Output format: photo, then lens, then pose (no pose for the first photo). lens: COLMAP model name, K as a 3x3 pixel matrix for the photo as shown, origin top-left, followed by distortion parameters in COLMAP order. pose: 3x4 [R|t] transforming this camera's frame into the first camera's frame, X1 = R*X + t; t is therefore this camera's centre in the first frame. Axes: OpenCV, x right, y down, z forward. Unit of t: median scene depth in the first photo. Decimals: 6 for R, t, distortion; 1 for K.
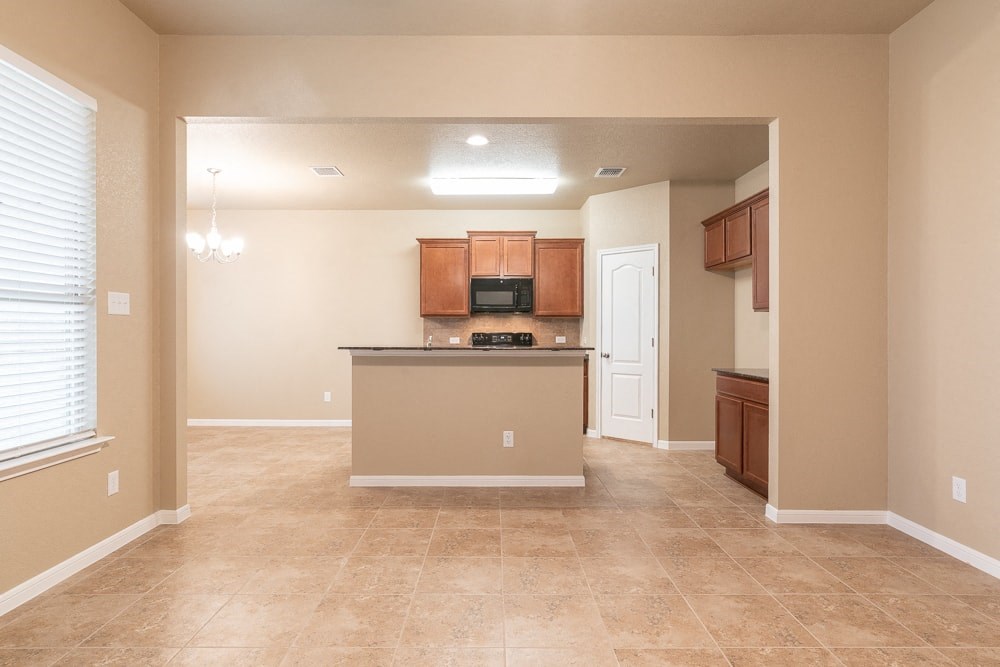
lens RADIAL K [[535.9, 0, 500.0], [0, 535.9, 333.5], [0, 0, 1]] dist [-0.001082, 0.000990]
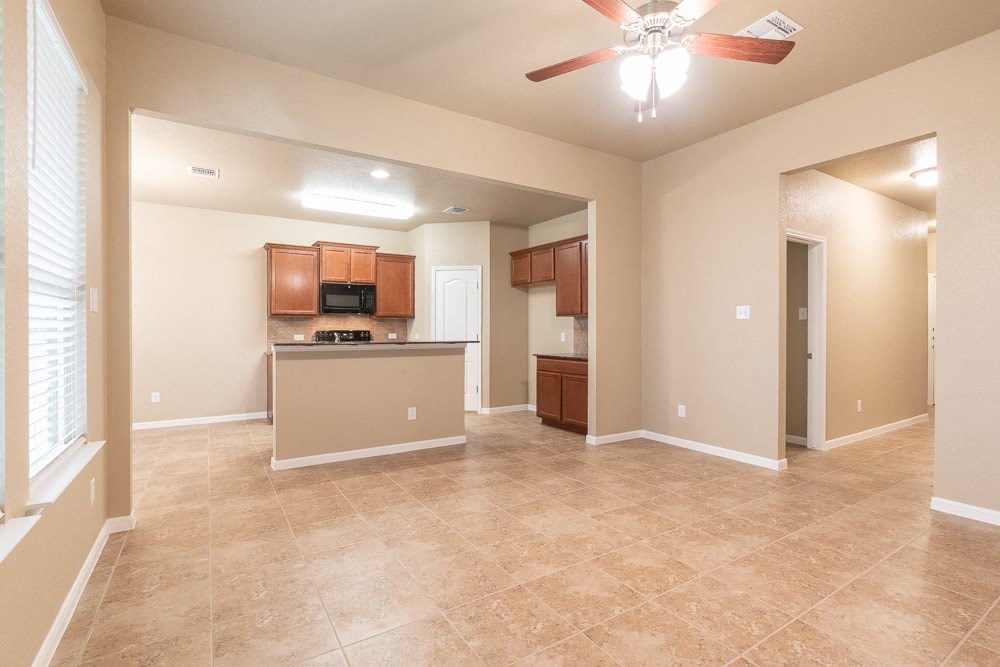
lens RADIAL K [[458.2, 0, 500.0], [0, 458.2, 333.5], [0, 0, 1]] dist [-0.001985, 0.000197]
pose [[0.849636, -0.004927, 0.527346, -0.293949], [0.001935, 0.999979, 0.006225, -0.000387], [-0.527365, -0.004269, 0.849628, -0.029313]]
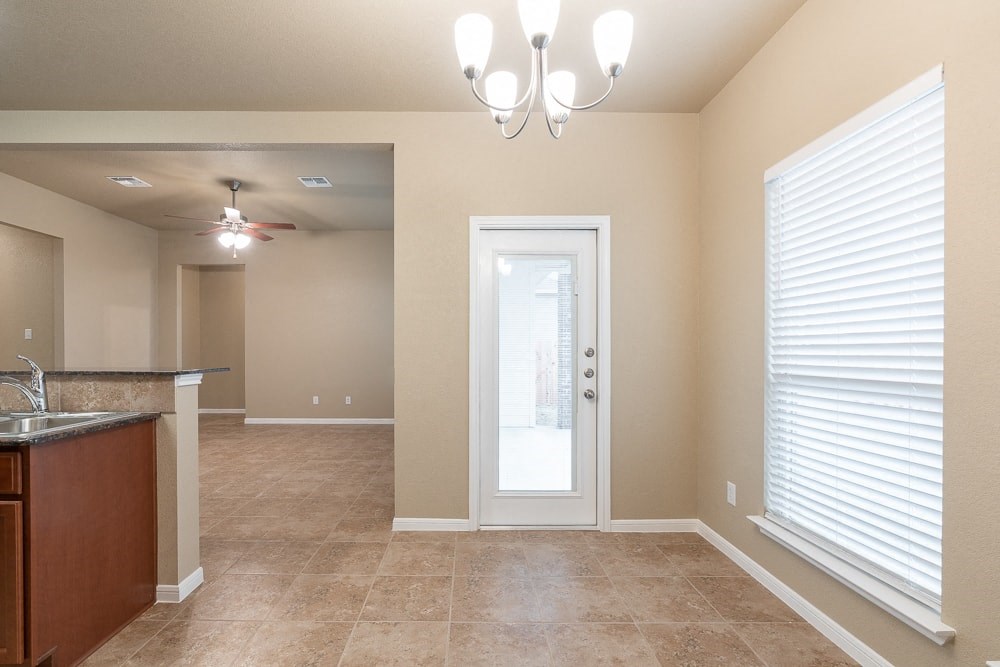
lens RADIAL K [[451.4, 0, 494.6], [0, 451.4, 351.4], [0, 0, 1]] dist [-0.003129, -0.000154]
pose [[-0.999980, -0.004550, -0.004351, -0.499174], [-0.004588, 0.999951, 0.008819, -0.005078], [0.004310, 0.008839, -0.999952, 1.196595]]
